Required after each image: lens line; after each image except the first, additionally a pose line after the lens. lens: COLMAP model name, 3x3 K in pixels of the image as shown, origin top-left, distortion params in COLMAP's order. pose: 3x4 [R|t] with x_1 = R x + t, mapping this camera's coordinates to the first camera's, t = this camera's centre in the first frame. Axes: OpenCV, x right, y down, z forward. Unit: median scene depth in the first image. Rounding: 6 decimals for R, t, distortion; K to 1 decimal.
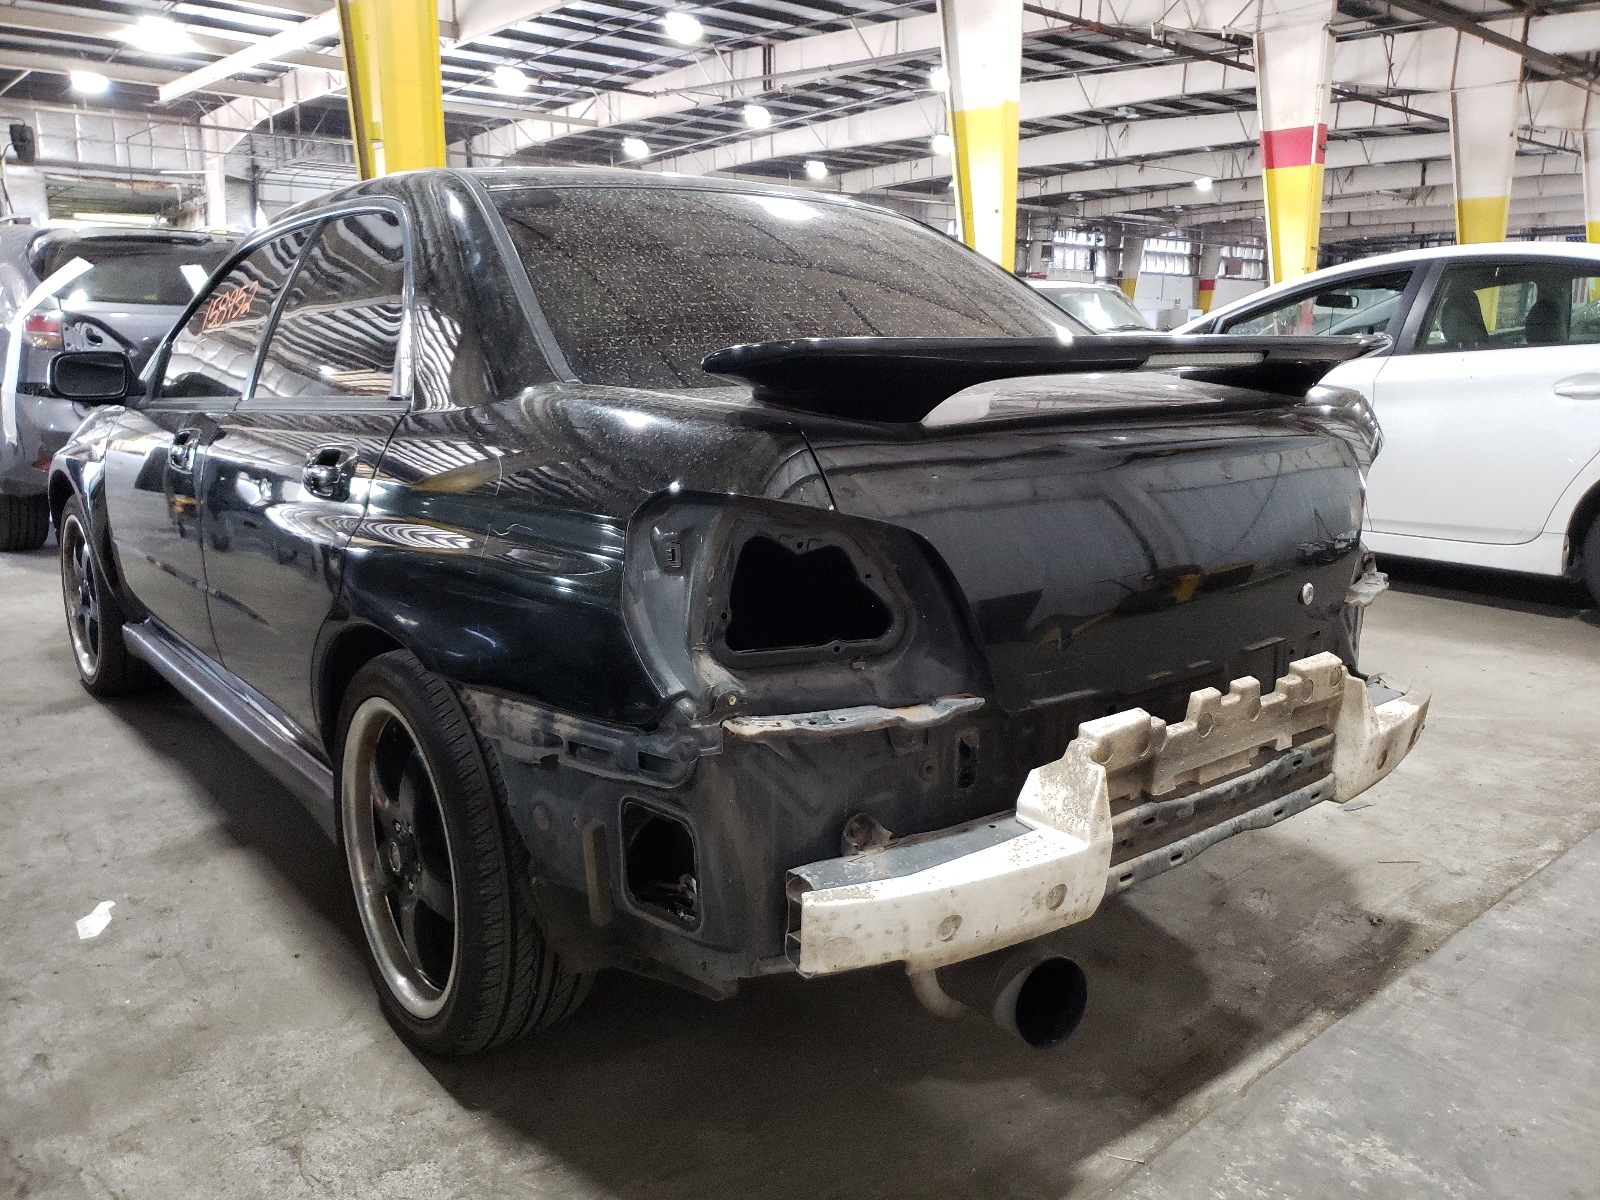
lens RADIAL K [[1250.7, 0, 800.0], [0, 1250.7, 600.0], [0, 0, 1]] dist [-0.024434, 0.076369]
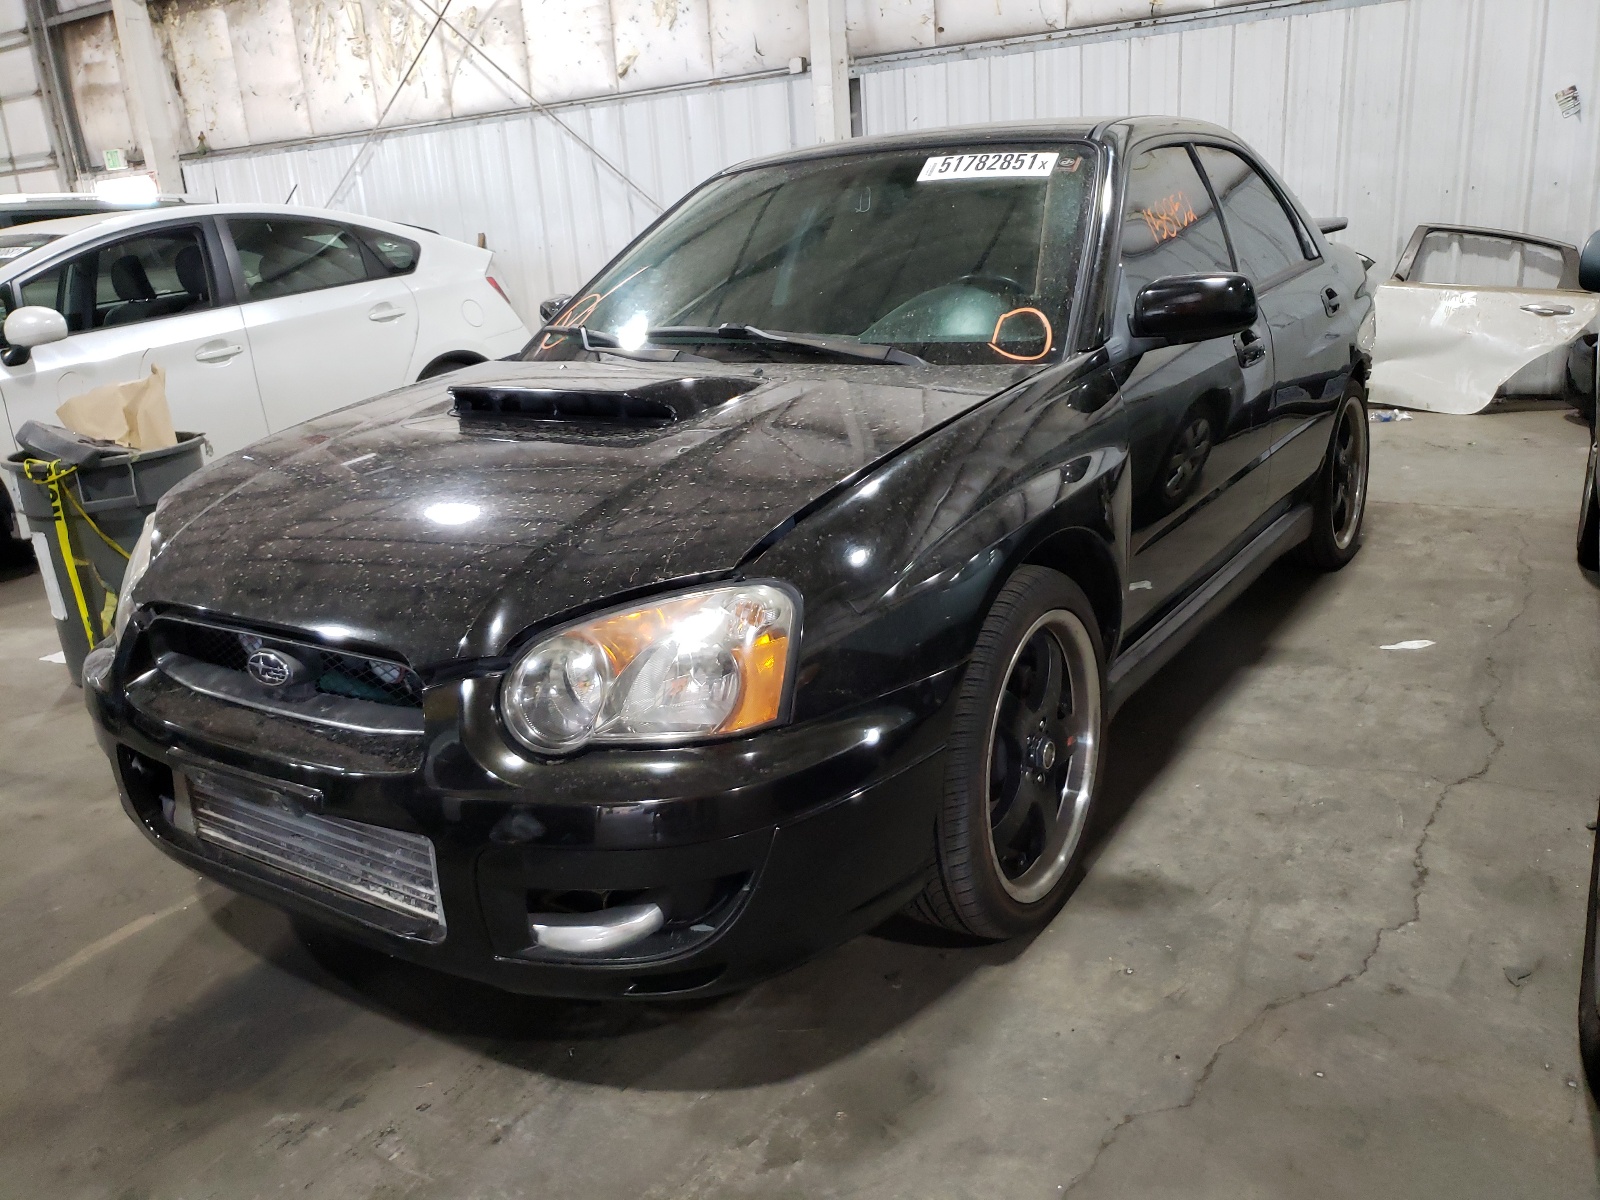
lens RADIAL K [[1250.7, 0, 800.0], [0, 1250.7, 600.0], [0, 0, 1]] dist [-0.024434, 0.076369]
pose [[-0.294410, -0.267615, 0.917445, -2.216417], [0.264094, 0.899828, 0.347224, -0.632644], [-0.918464, 0.344518, -0.194243, 2.529246]]
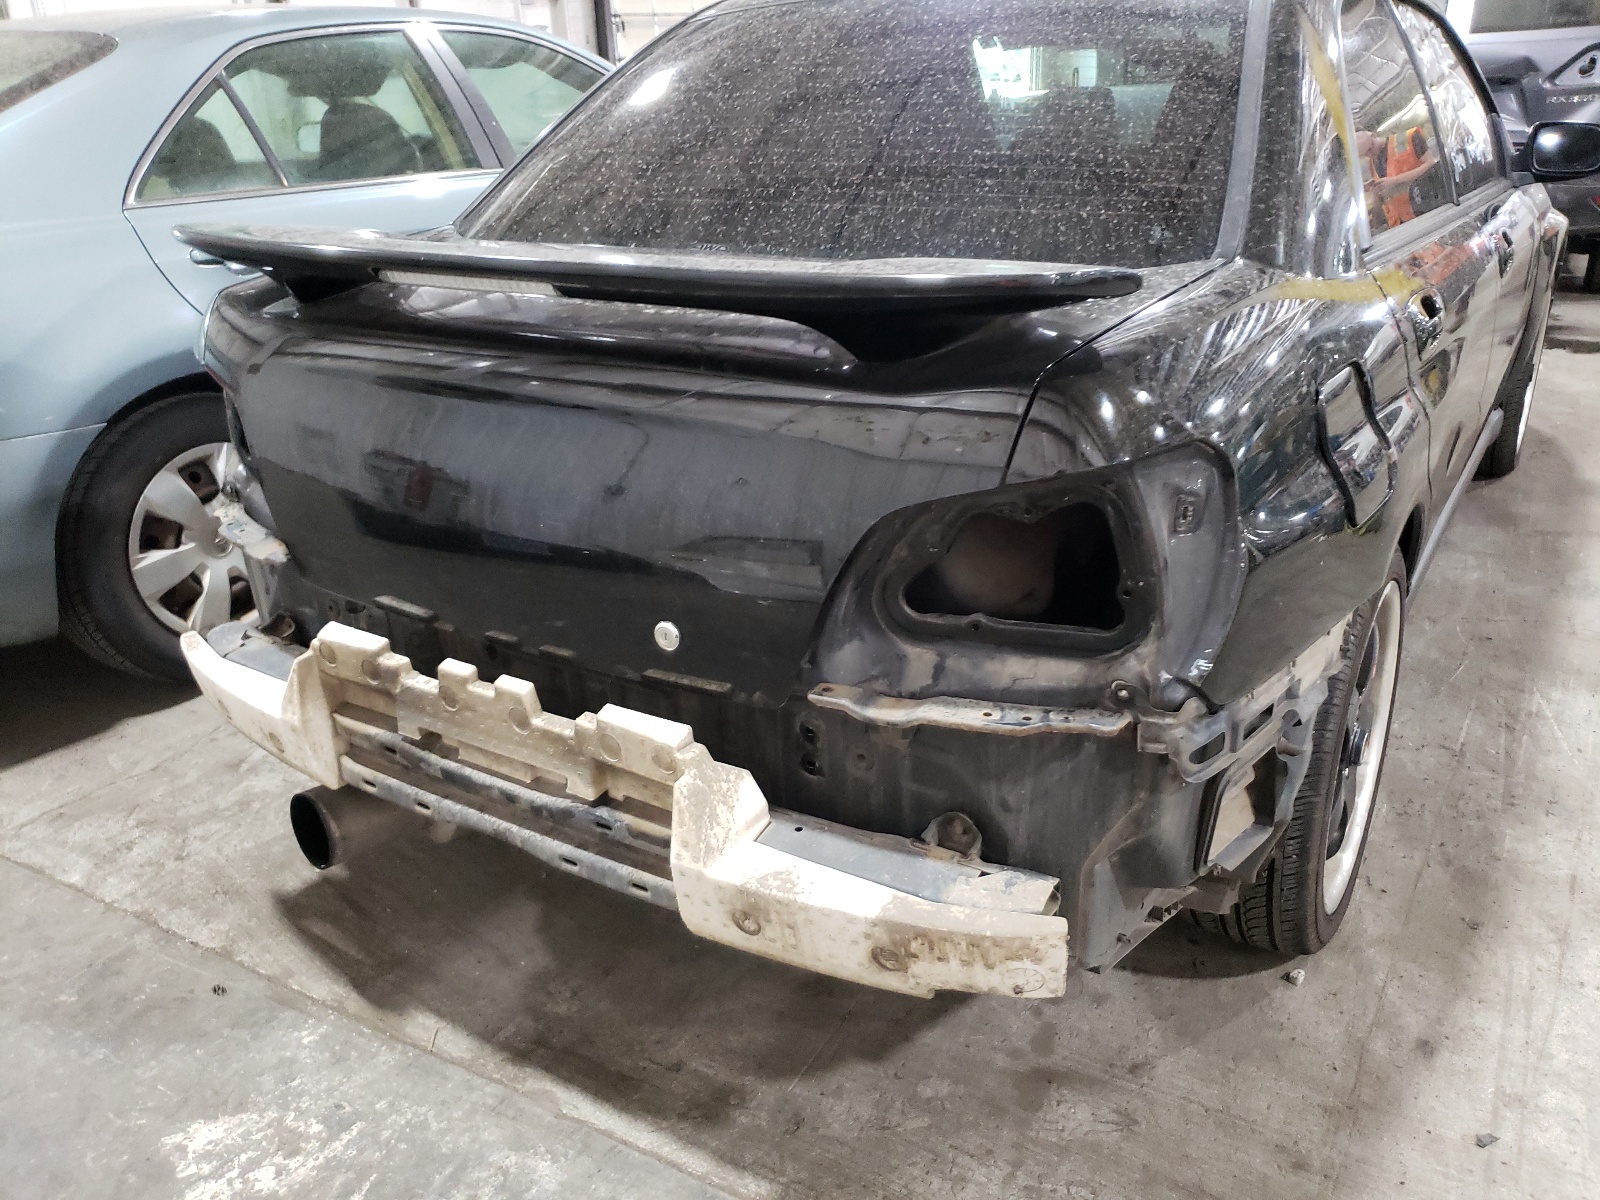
lens RADIAL K [[1239.6, 0, 835.9], [0, 1239.6, 603.4], [0, 0, 1]] dist [0.021787, -0.003929]
pose [[0.323825, 0.367679, -0.871751, 1.071100], [-0.154587, 0.929578, 0.334646, -0.278498], [0.933402, 0.026395, 0.357859, 0.864138]]
